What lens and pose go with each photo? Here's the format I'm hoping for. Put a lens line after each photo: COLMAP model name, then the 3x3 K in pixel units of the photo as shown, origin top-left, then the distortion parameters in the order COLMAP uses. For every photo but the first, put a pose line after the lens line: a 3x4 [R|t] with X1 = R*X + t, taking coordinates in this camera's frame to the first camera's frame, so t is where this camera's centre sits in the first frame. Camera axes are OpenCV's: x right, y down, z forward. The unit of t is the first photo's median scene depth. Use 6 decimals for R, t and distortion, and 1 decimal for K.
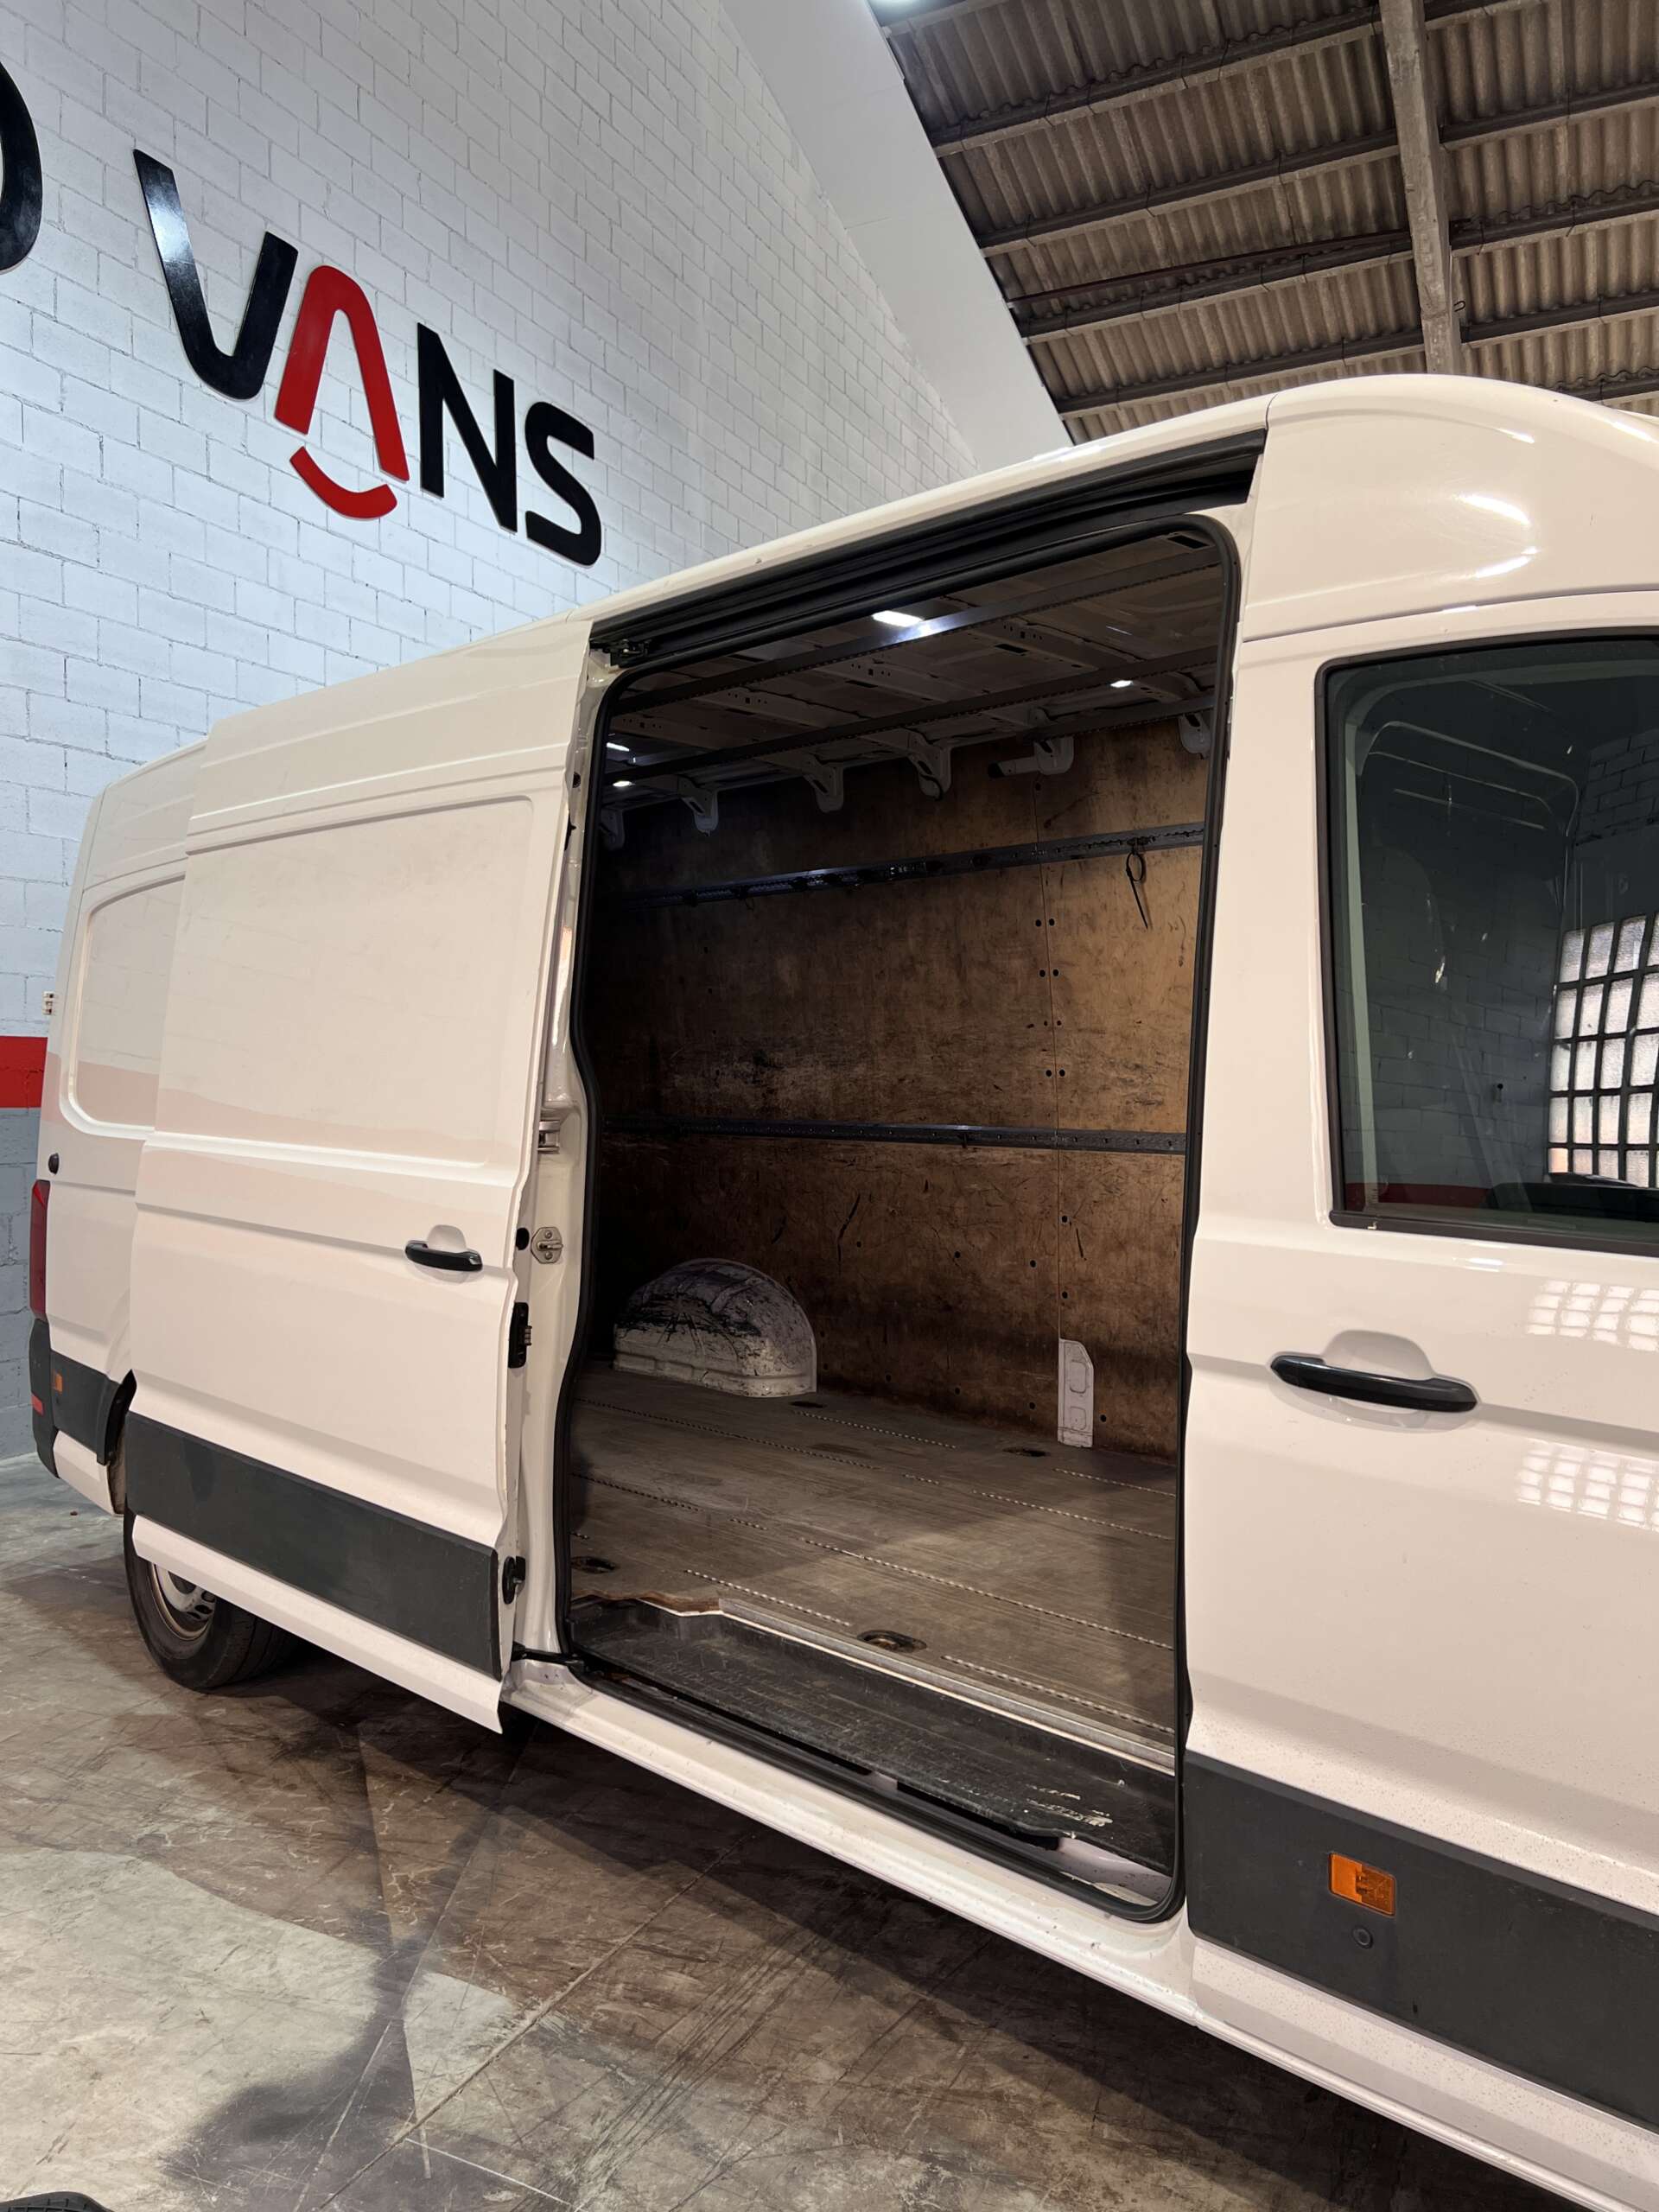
lens RADIAL K [[1666.1, 0, 823.4], [0, 1666.1, 1100.5], [0, 0, 1]] dist [0.041020, -0.044956]
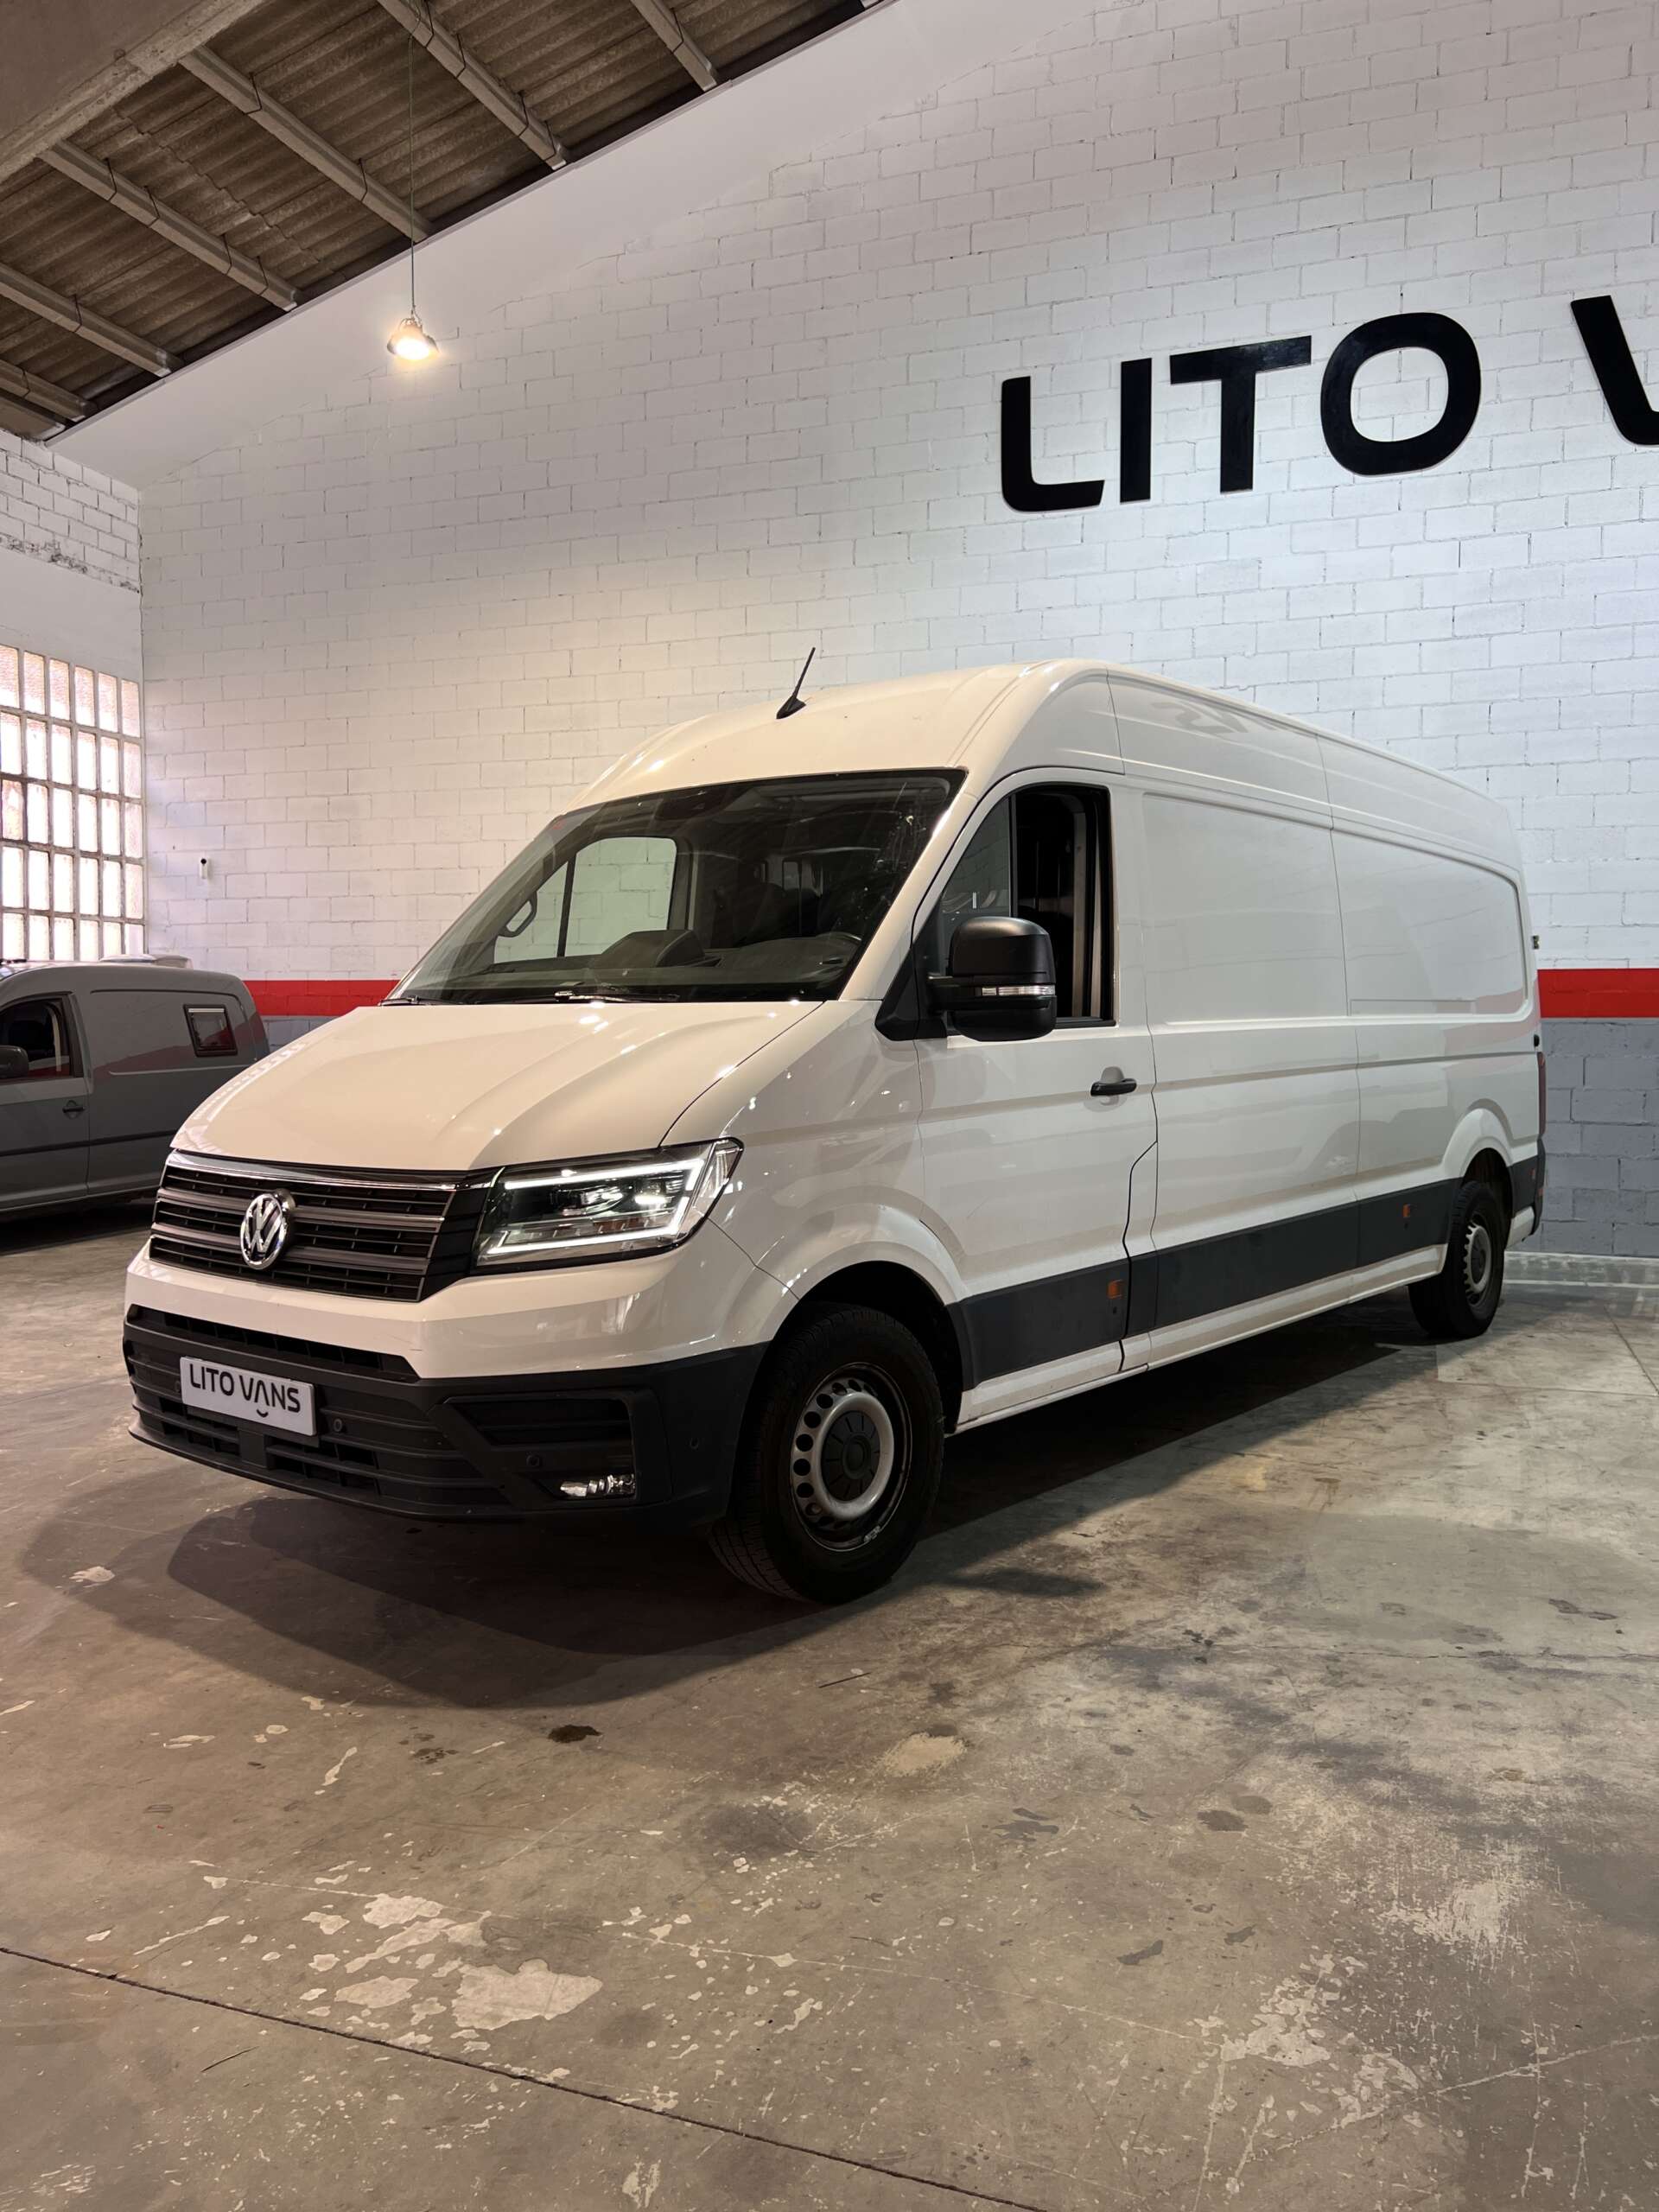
lens RADIAL K [[1666.1, 0, 806.8], [0, 1666.1, 1103.0], [0, 0, 1]] dist [0.041020, -0.044956]
pose [[0.098893, 0.042971, -0.994170, 0.580763], [-0.011141, 0.999052, 0.042074, 0.014409], [0.995036, 0.006915, 0.099278, 0.173050]]
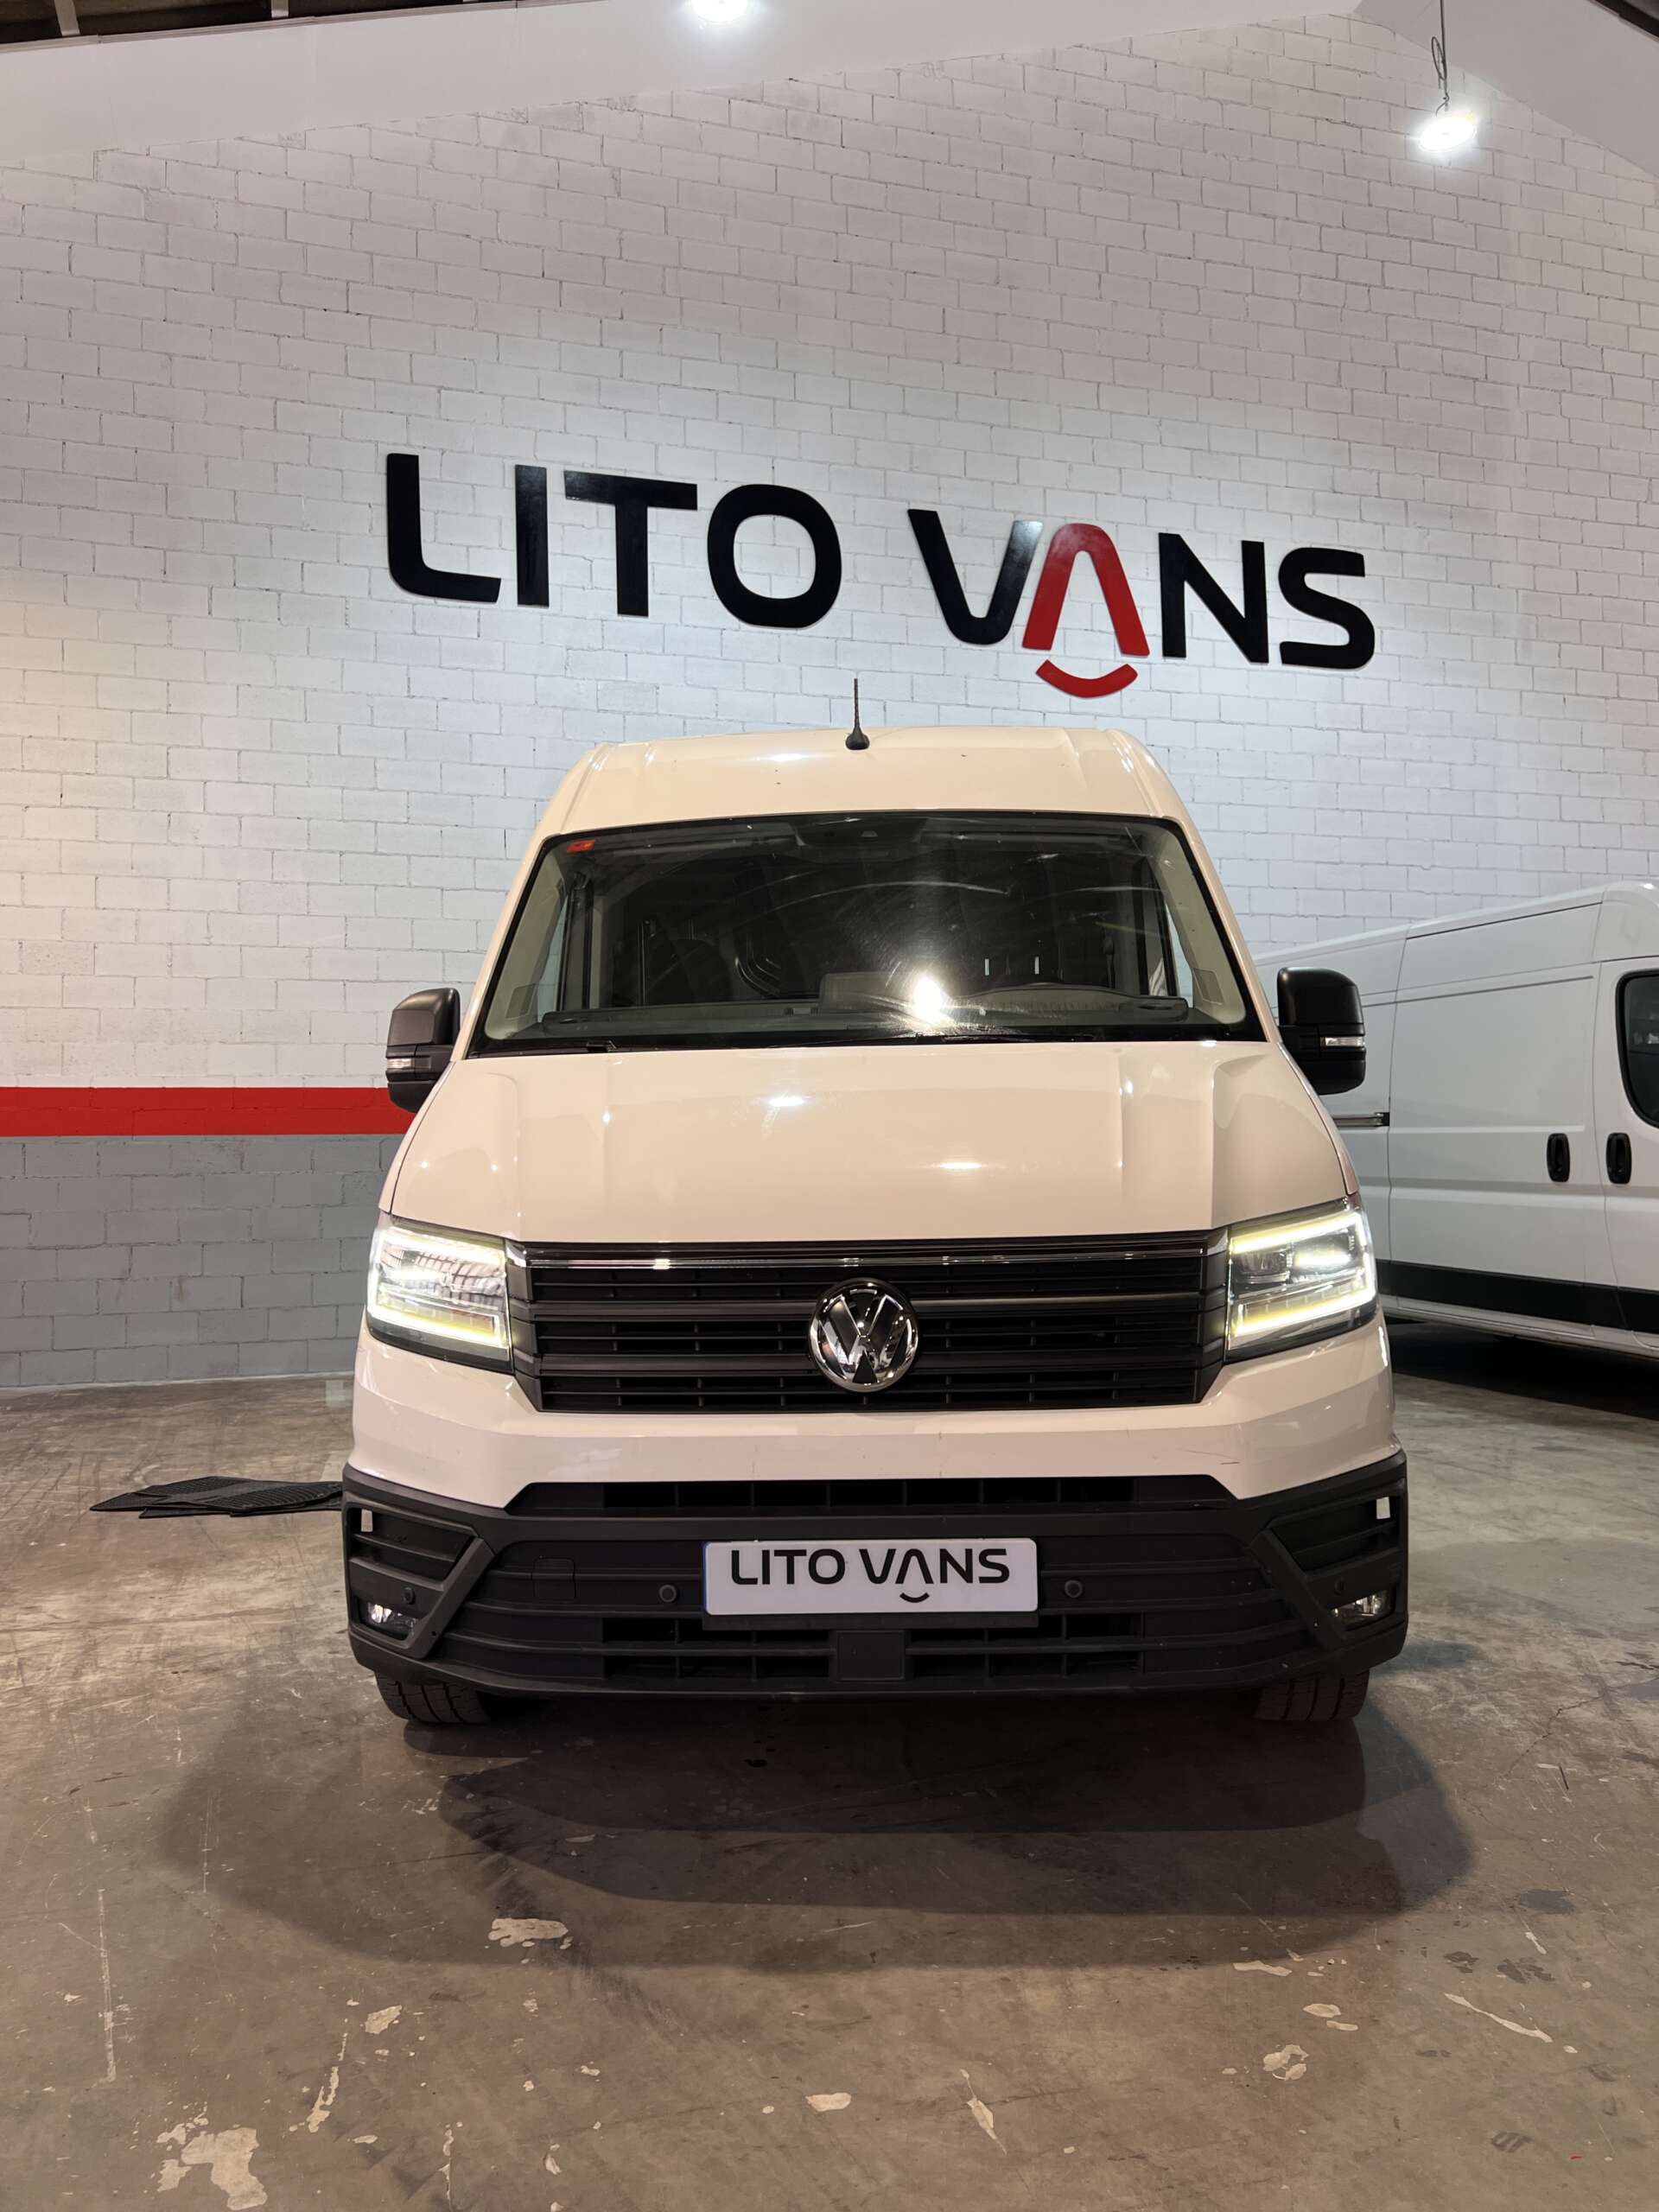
lens RADIAL K [[1666.1, 0, 811.0], [0, 1666.1, 1100.7], [0, 0, 1]] dist [0.041020, -0.044956]
pose [[0.681065, -0.042831, -0.730969, 0.410986], [0.010426, 0.998754, -0.048809, 0.032766], [0.732149, 0.025621, 0.680663, -0.063429]]
